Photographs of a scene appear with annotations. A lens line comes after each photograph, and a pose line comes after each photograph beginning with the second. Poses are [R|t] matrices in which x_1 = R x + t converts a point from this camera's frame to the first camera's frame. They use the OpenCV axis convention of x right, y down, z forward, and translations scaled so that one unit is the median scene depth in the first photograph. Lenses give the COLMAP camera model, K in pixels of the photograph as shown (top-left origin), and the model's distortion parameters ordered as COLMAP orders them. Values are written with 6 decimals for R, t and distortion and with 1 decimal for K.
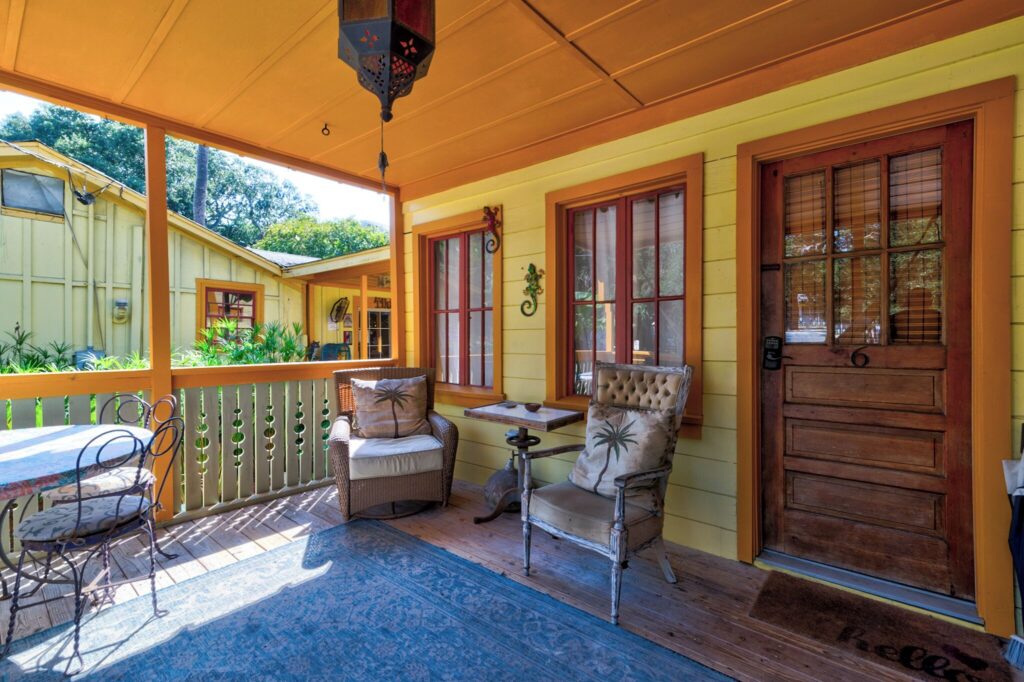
lens RADIAL K [[455.0, 0, 514.3], [0, 455.0, 343.1], [0, 0, 1]] dist [0.004408, -0.000020]
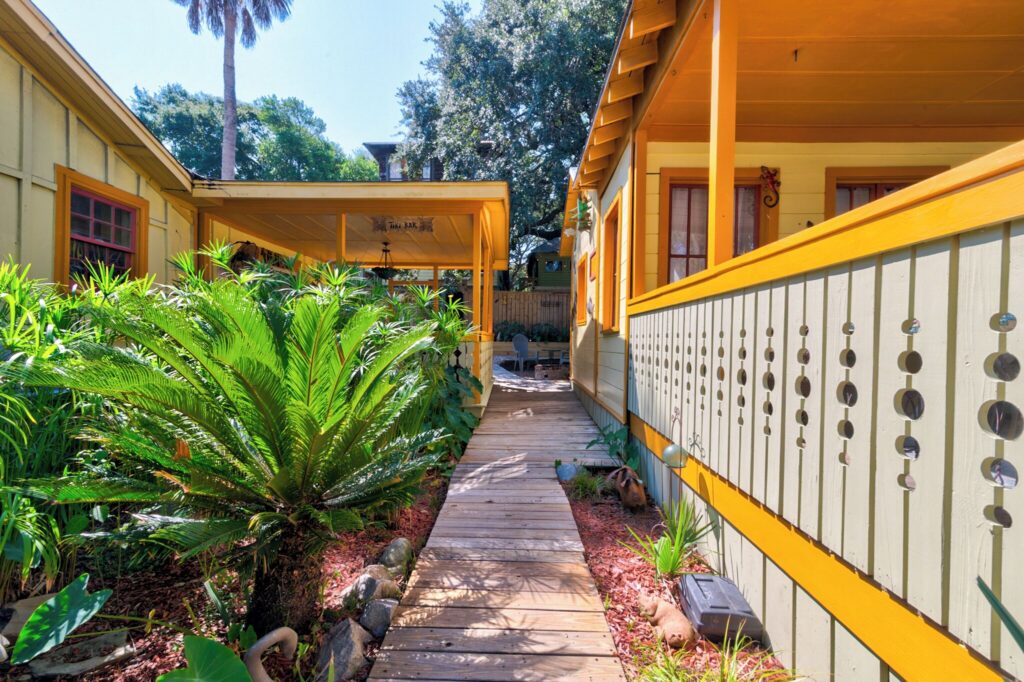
lens RADIAL K [[455.0, 0, 511.9], [0, 455.0, 342.6], [0, 0, 1]] dist [0.004408, -0.000020]
pose [[0.779604, 0.000781, 0.626272, -1.323053], [0.000165, 0.999999, -0.001452, 0.157543], [-0.626273, 0.001236, 0.779603, 0.500159]]
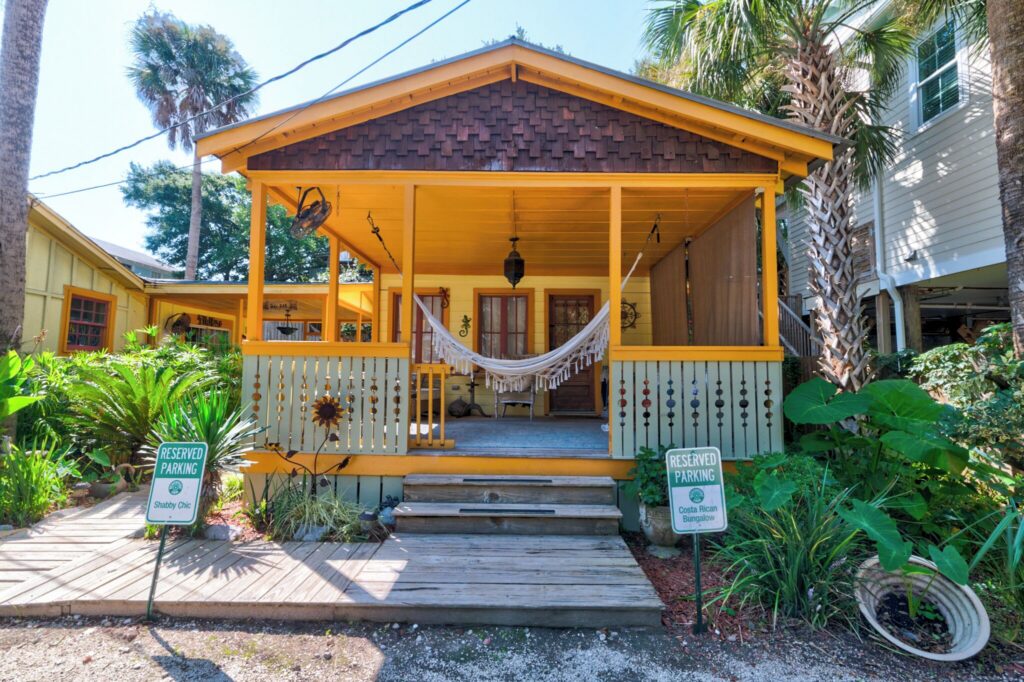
lens RADIAL K [[455.0, 0, 516.9], [0, 455.0, 344.4], [0, 0, 1]] dist [0.004408, -0.000020]
pose [[0.767372, 0.047969, 0.639406, -1.218365], [-0.000192, 0.997215, -0.074582, 0.152804], [-0.641203, 0.057110, 0.765243, -0.963261]]
